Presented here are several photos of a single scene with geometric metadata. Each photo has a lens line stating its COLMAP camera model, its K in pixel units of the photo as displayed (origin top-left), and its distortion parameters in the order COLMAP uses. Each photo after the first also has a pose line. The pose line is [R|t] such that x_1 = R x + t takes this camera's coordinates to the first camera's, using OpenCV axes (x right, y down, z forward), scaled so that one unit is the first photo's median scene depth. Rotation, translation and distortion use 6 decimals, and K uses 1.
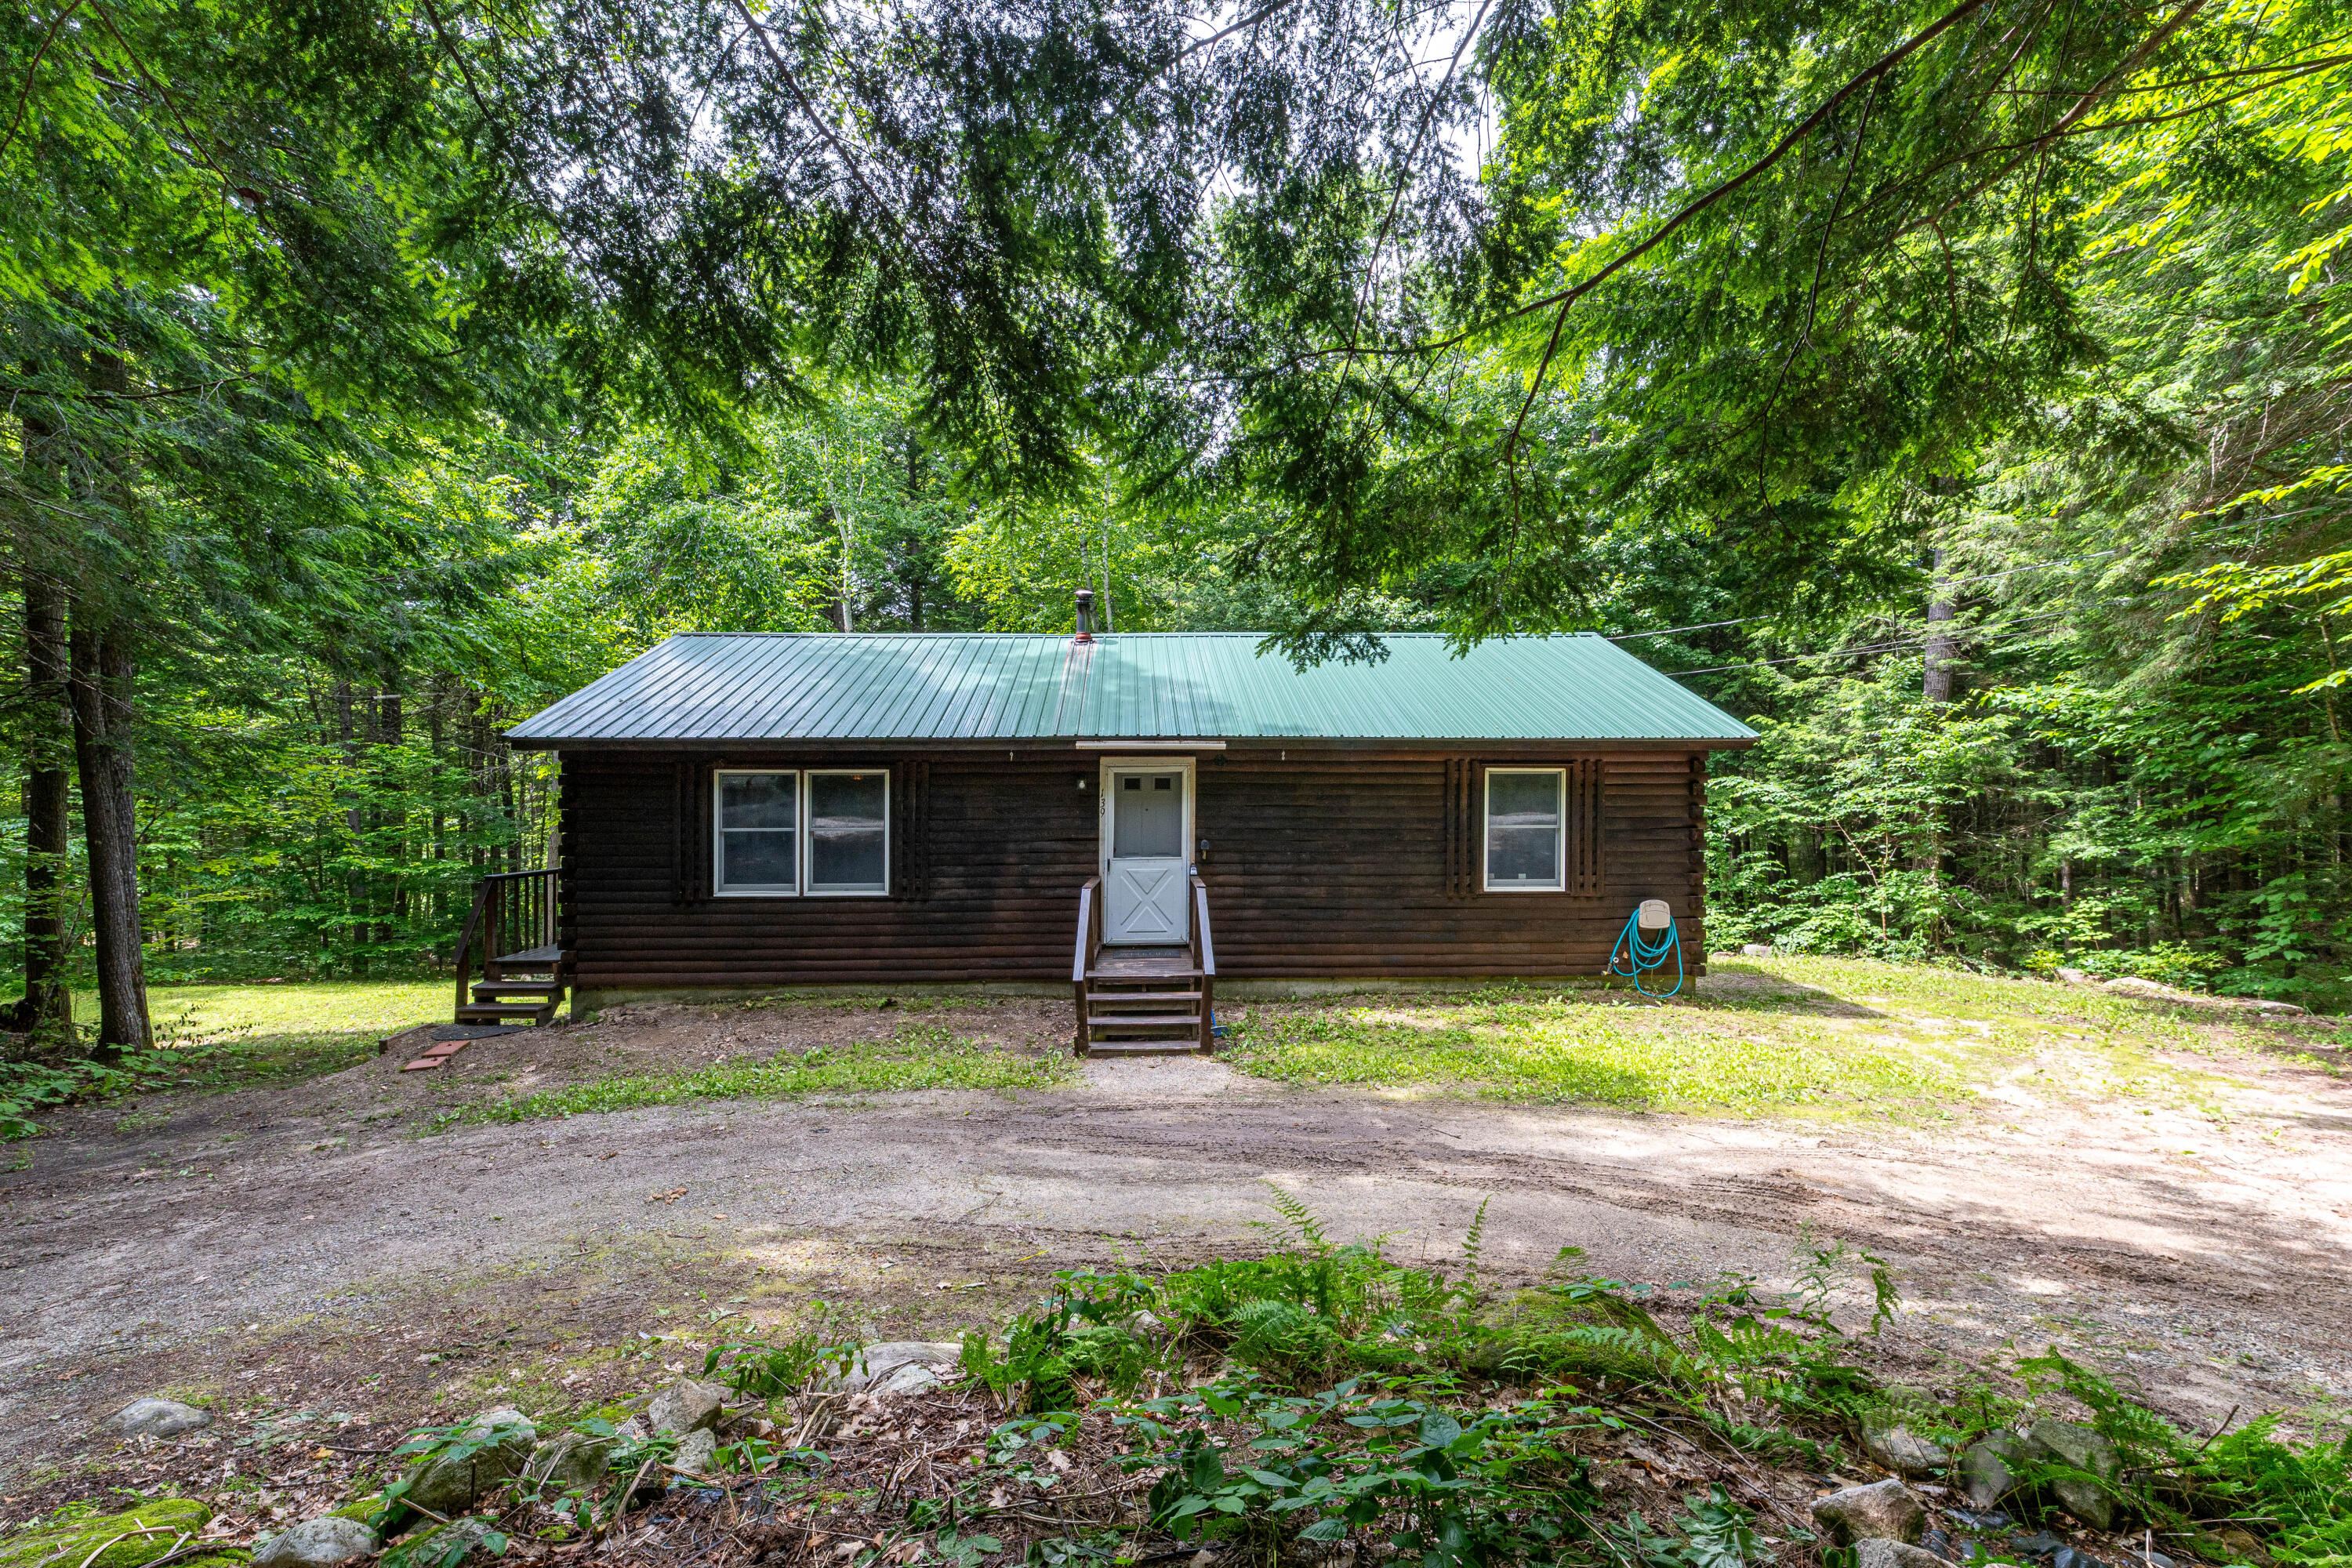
lens RADIAL K [[1034.6, 0, 1182.1], [0, 1034.6, 790.6], [0, 0, 1]] dist [0.004686, -0.001707]
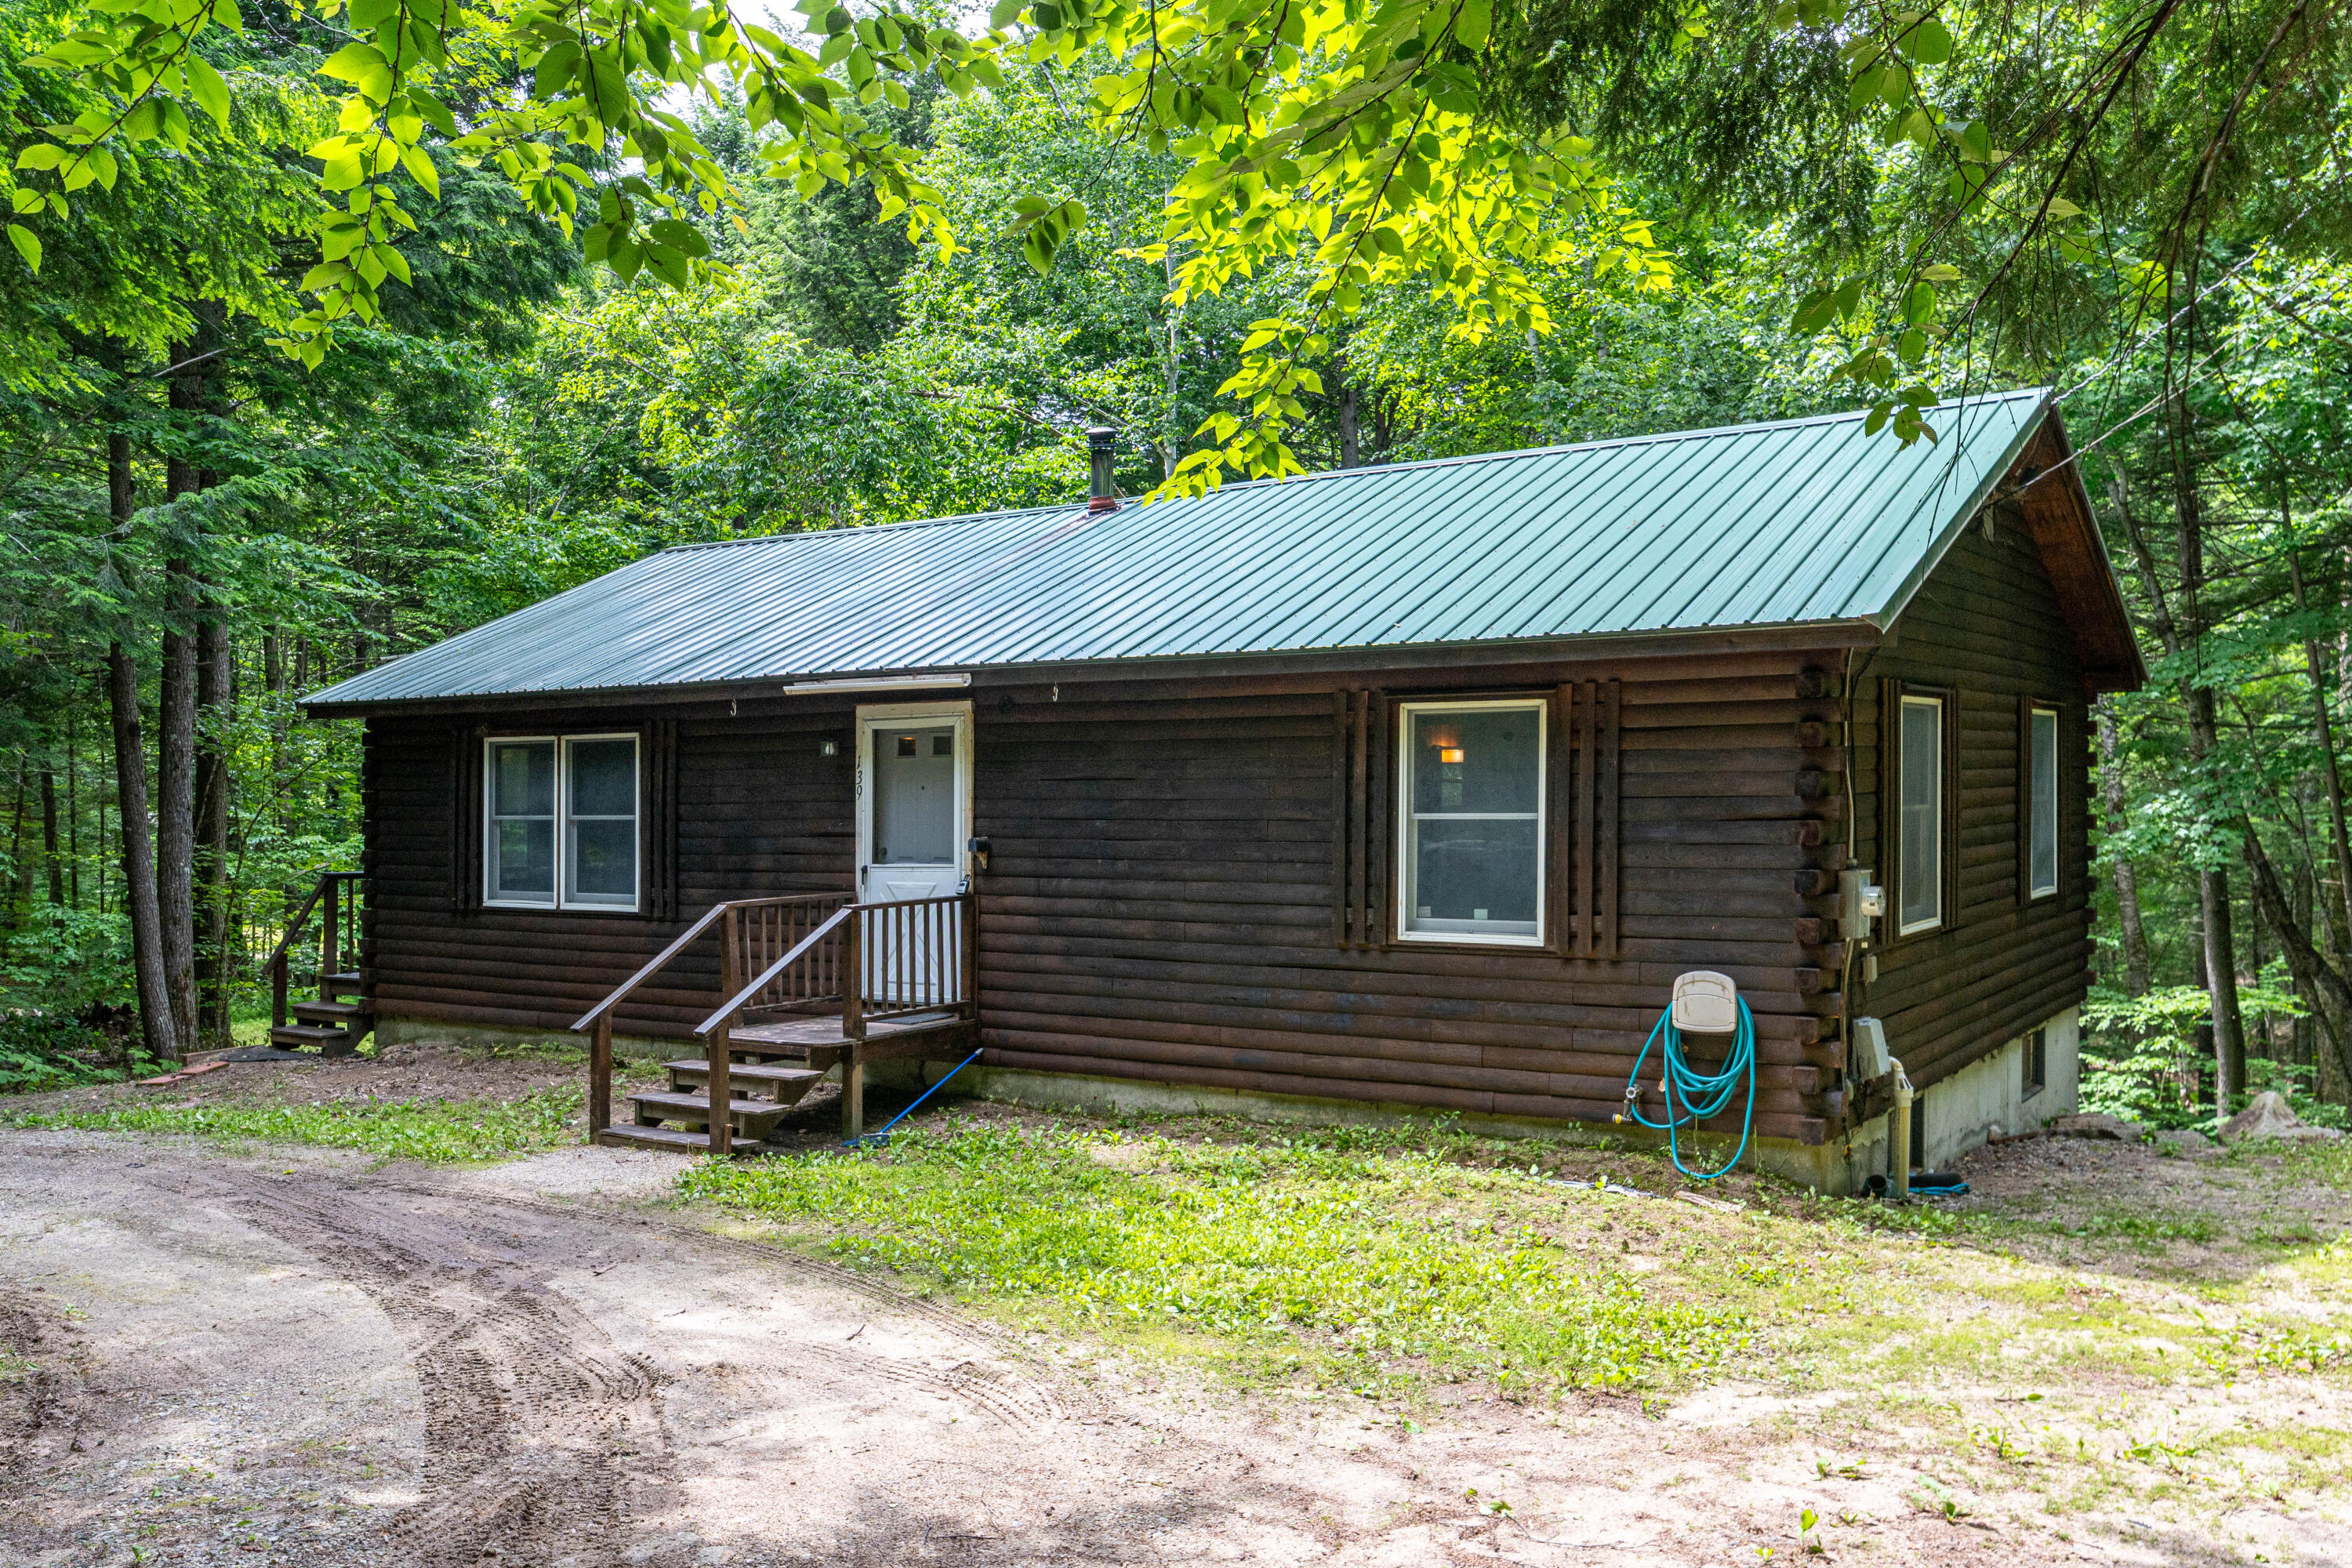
lens RADIAL K [[2013.2, 0, 1172.4], [0, 2013.2, 783.1], [0, 0, 1]] dist [-0.012914, -0.008013]
pose [[0.808056, -0.007924, -0.589053, 0.805789], [0.010714, 0.999942, 0.001246, 0.016167], [0.589009, -0.007318, 0.808094, 0.117886]]
